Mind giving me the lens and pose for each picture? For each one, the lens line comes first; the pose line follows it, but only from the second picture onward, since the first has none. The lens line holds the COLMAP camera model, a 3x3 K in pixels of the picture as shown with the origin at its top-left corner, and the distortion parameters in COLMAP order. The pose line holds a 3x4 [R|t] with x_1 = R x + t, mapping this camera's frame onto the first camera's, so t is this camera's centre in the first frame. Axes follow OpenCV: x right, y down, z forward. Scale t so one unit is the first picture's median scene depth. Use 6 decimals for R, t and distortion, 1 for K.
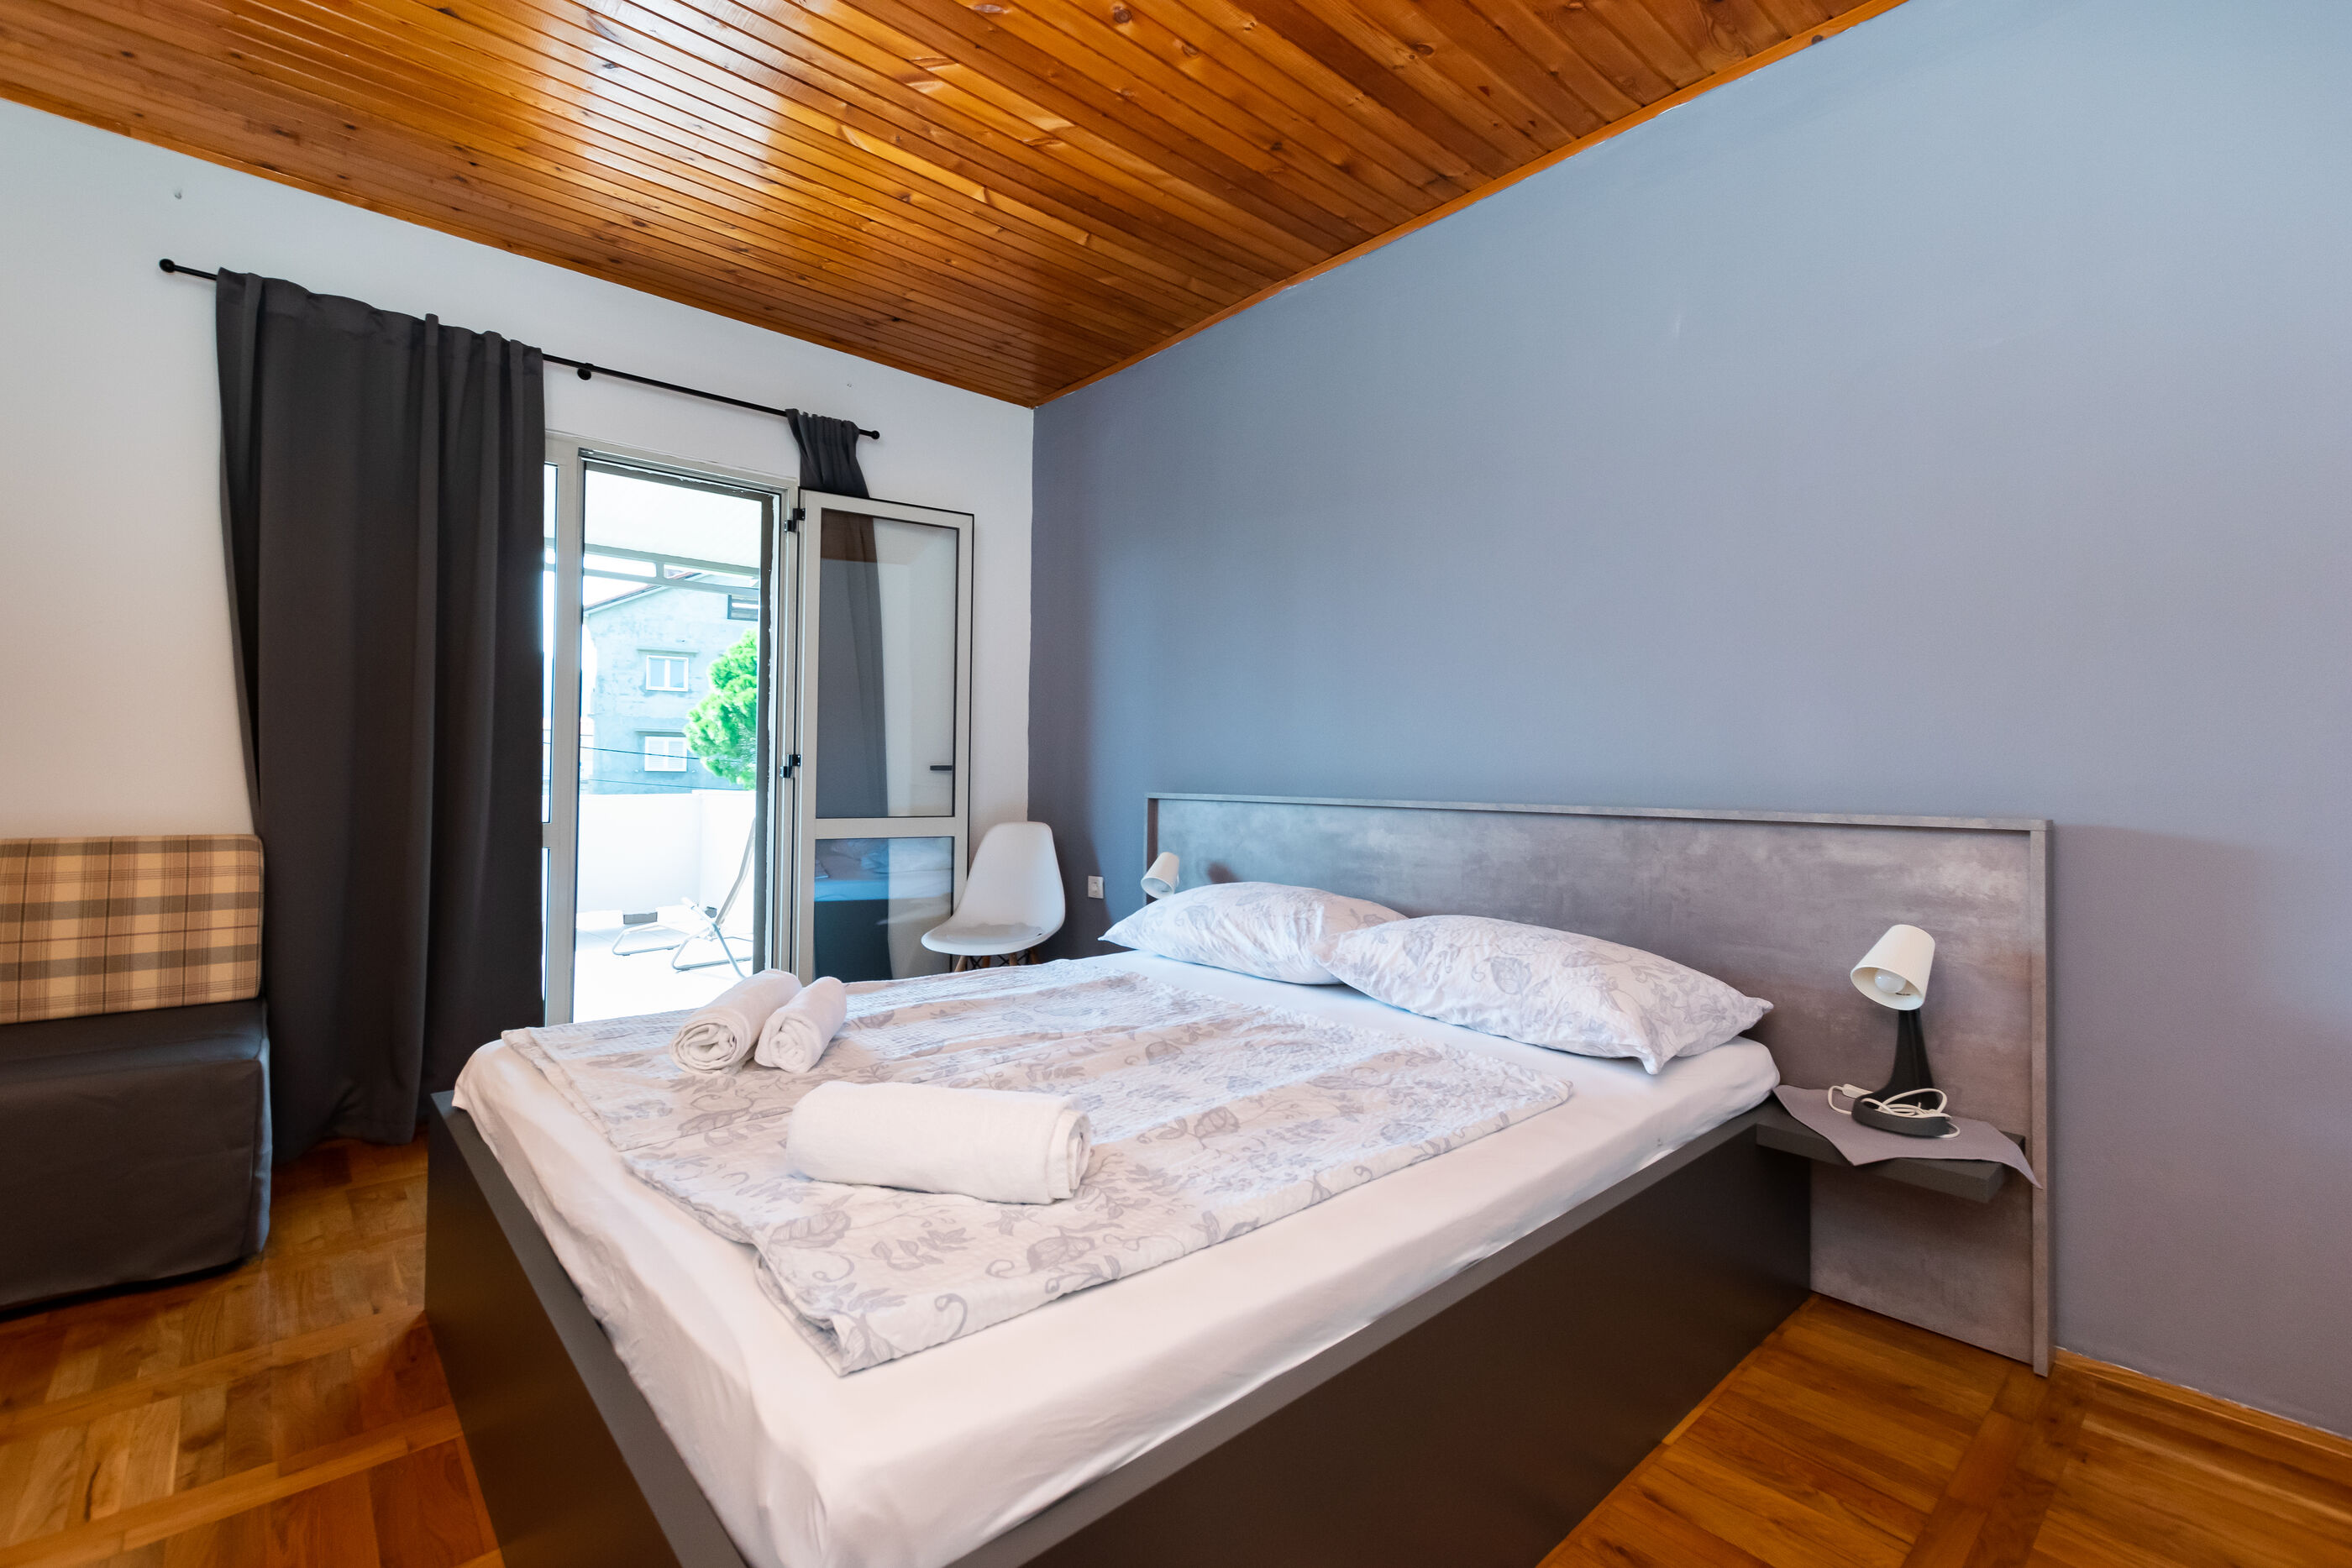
lens RADIAL K [[1047.5, 0, 1165.2], [0, 1047.5, 777.5], [0, 0, 1]] dist [0.003415, -0.001074]
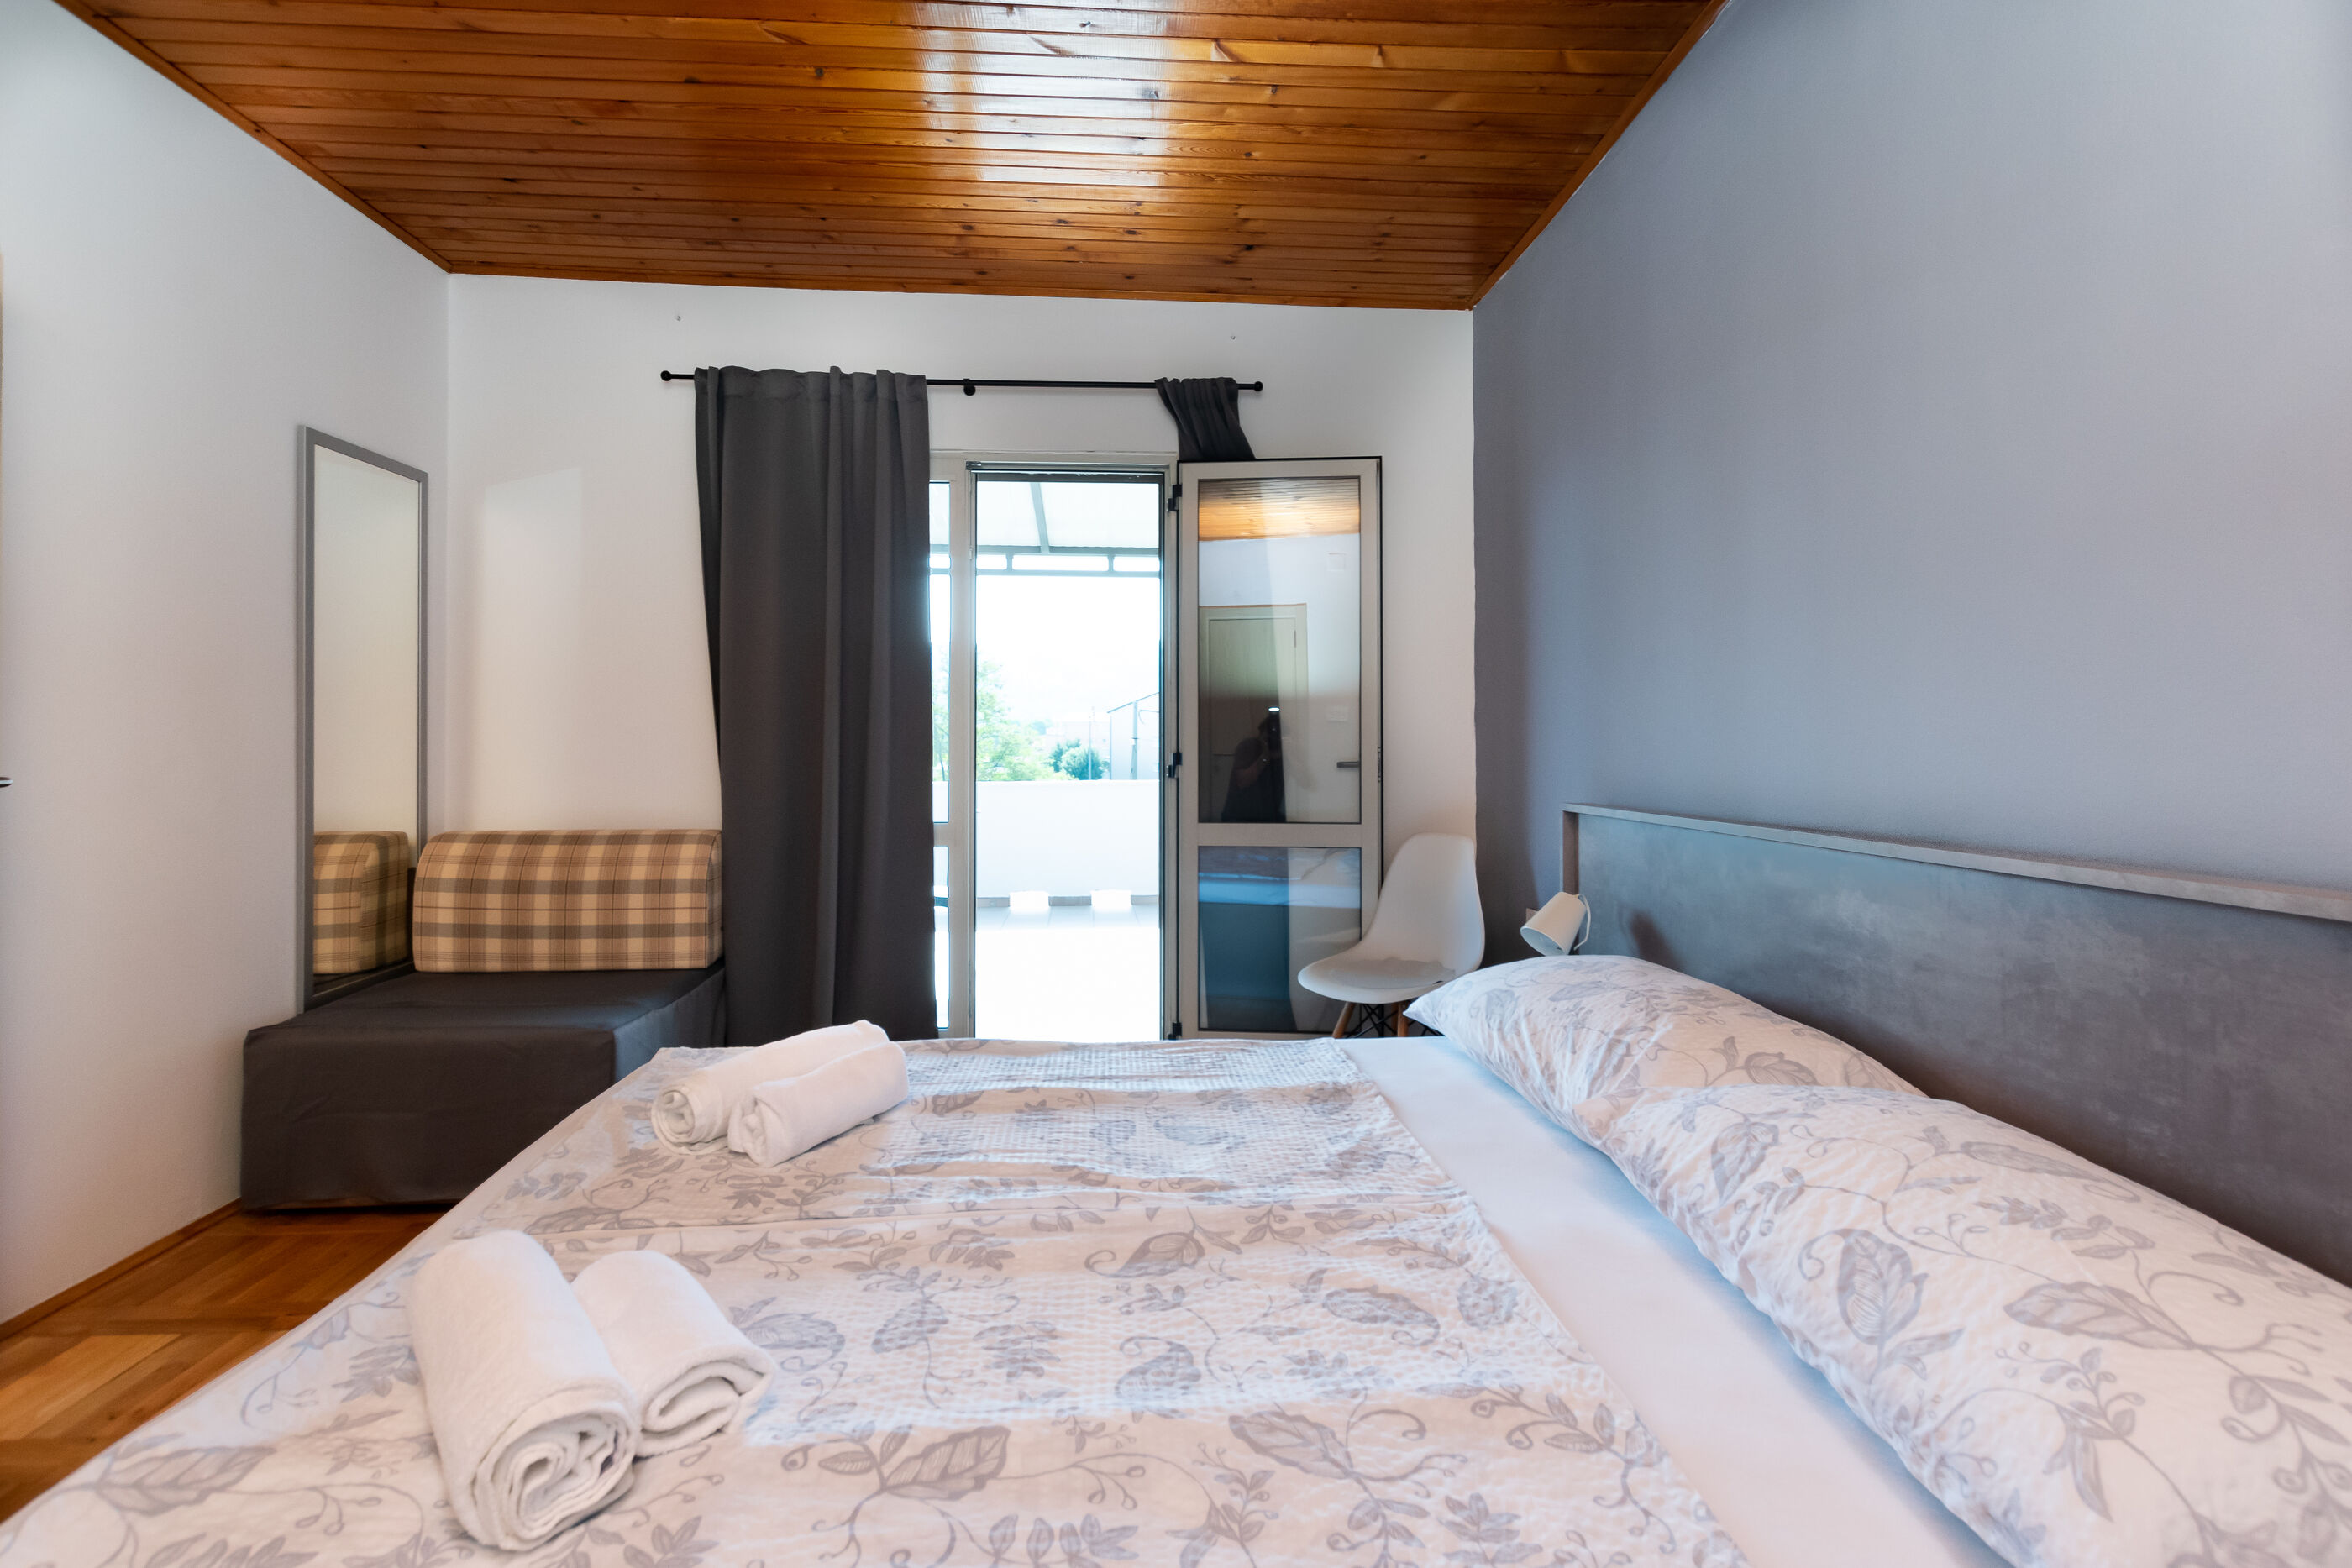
lens RADIAL K [[1061.9, 0, 1150.6], [0, 1061.9, 740.7], [0, 0, 1]] dist [0.004677, -0.000387]
pose [[0.786414, -0.015207, -0.617512, 0.273472], [0.009112, 0.999874, -0.013019, -0.027483], [0.617632, 0.004611, 0.786454, 0.342659]]
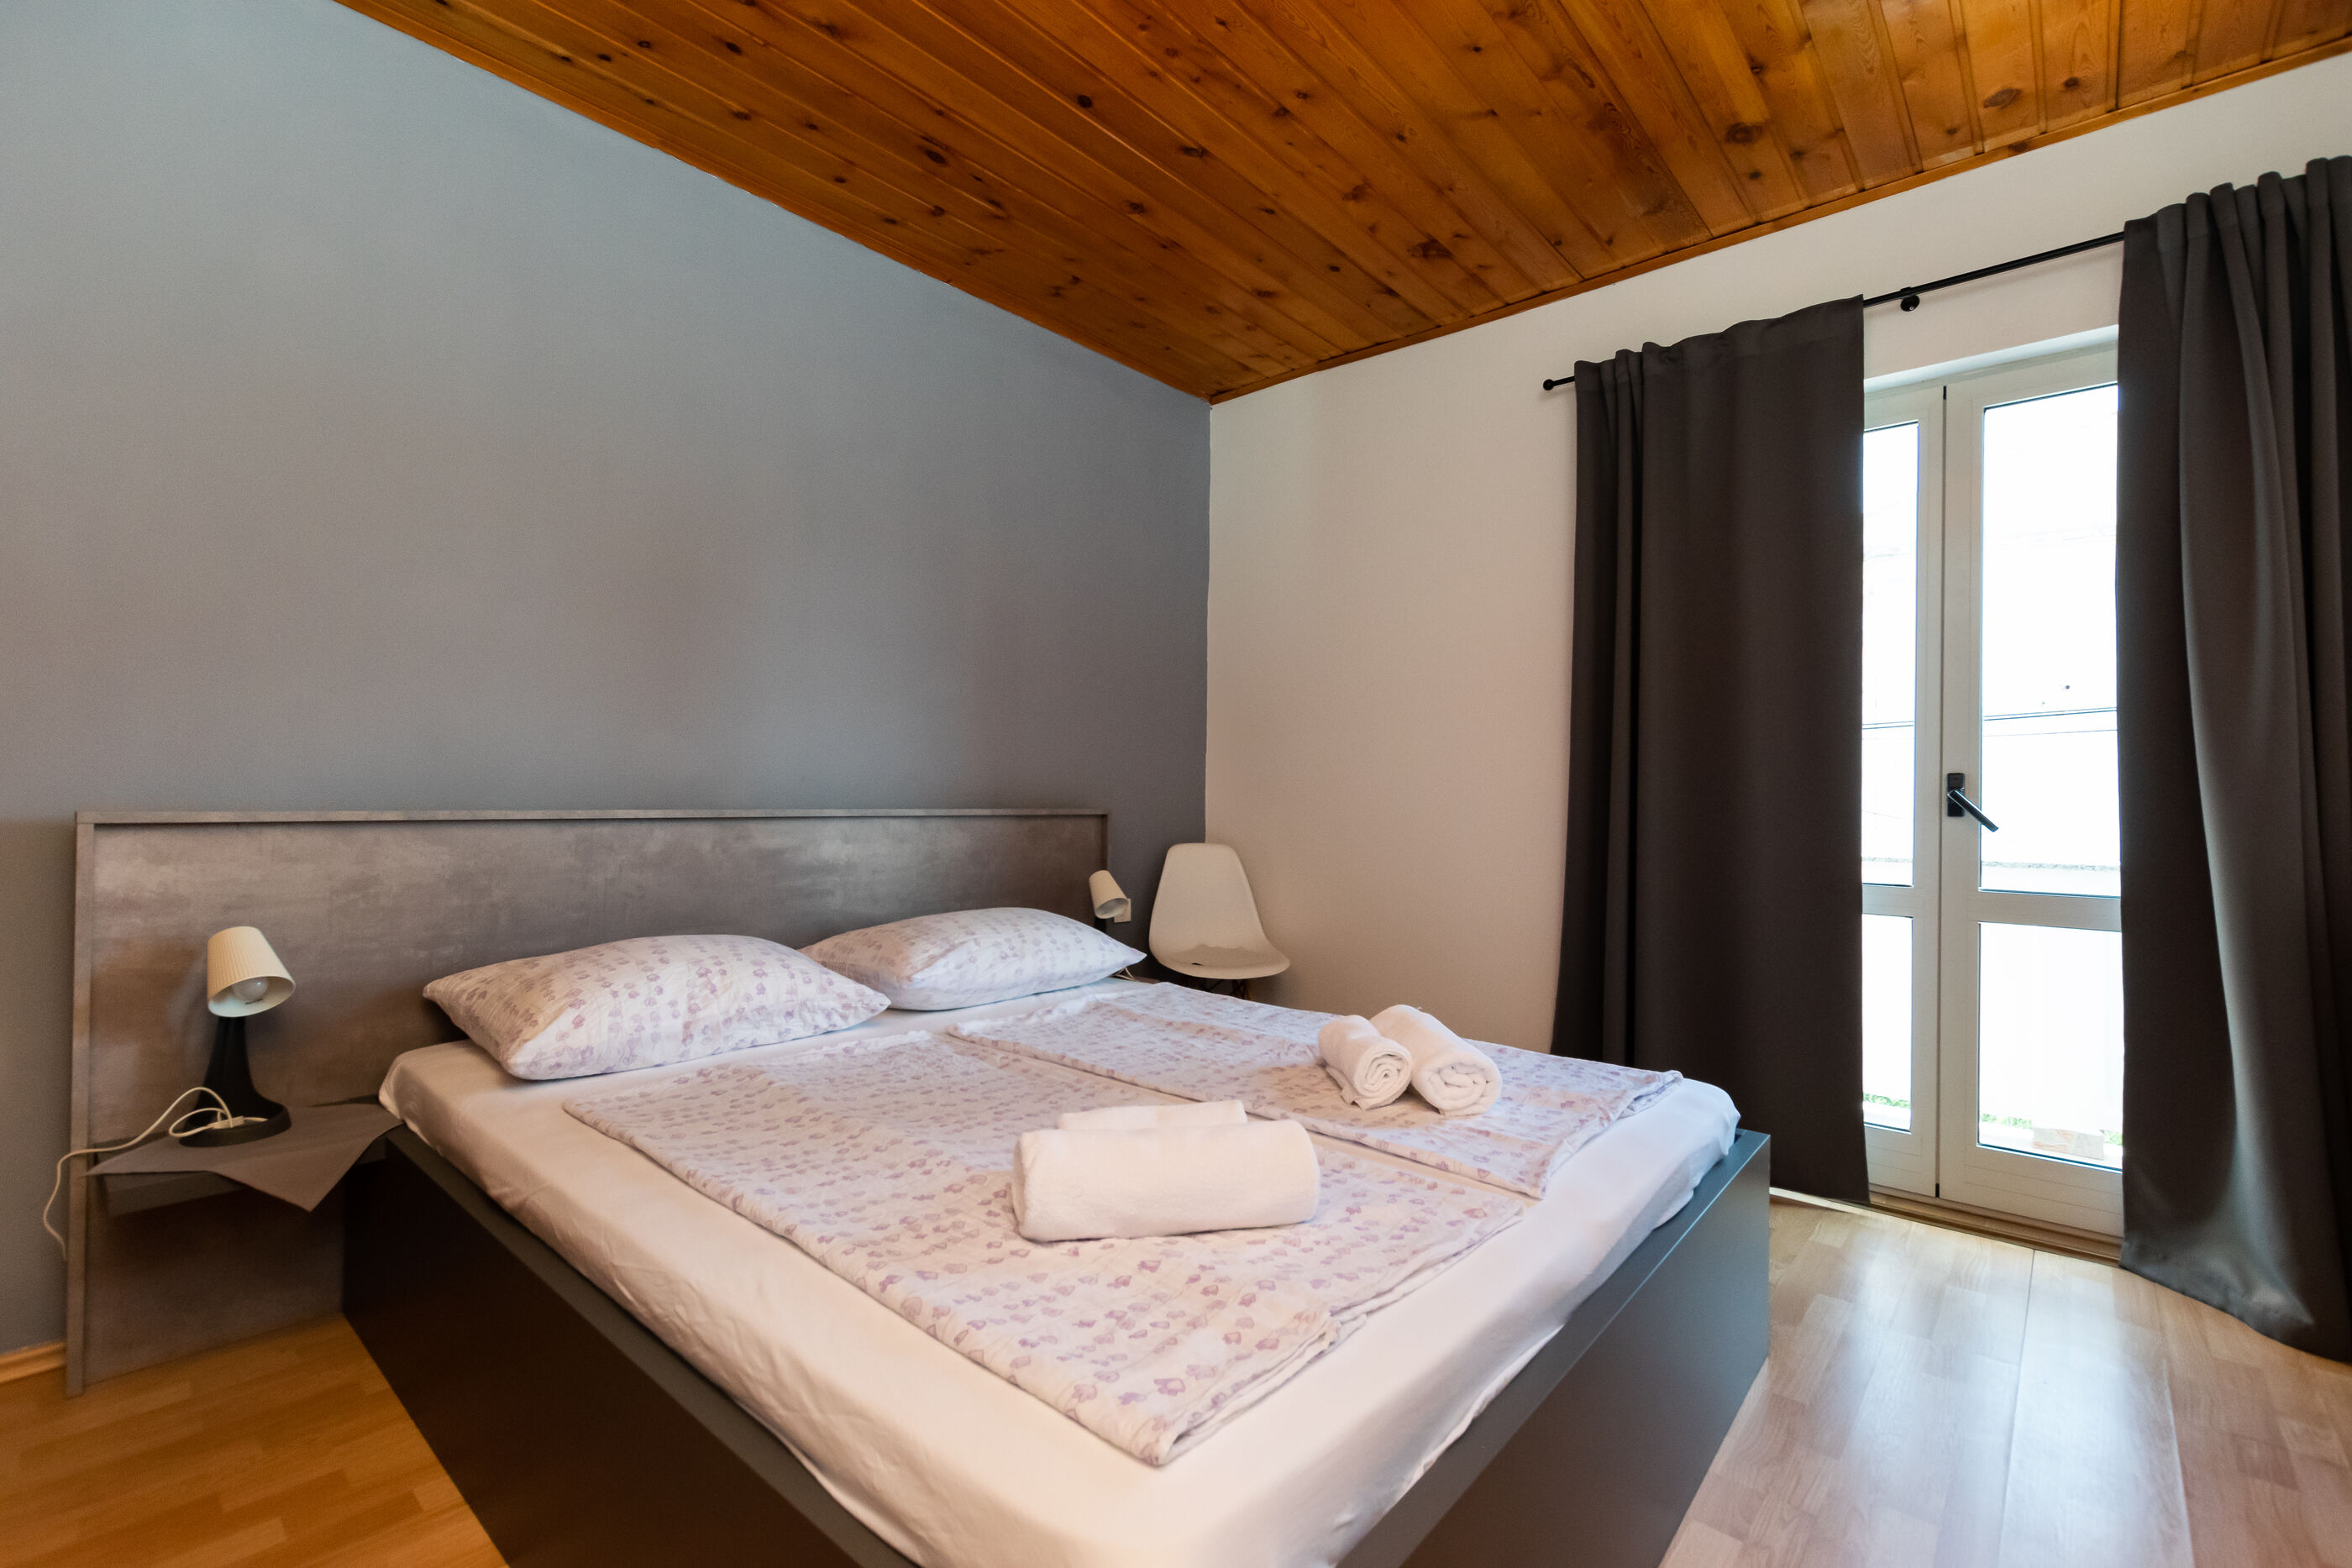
lens RADIAL K [[1023.4, 0, 1174.1], [0, 1023.4, 787.3], [0, 0, 1]] dist [0.005217, -0.000366]
pose [[-0.128974, -0.011346, 0.991583, -0.491040], [-0.016469, 0.999821, 0.009298, -0.009273], [-0.991511, -0.015131, -0.129137, 0.497116]]
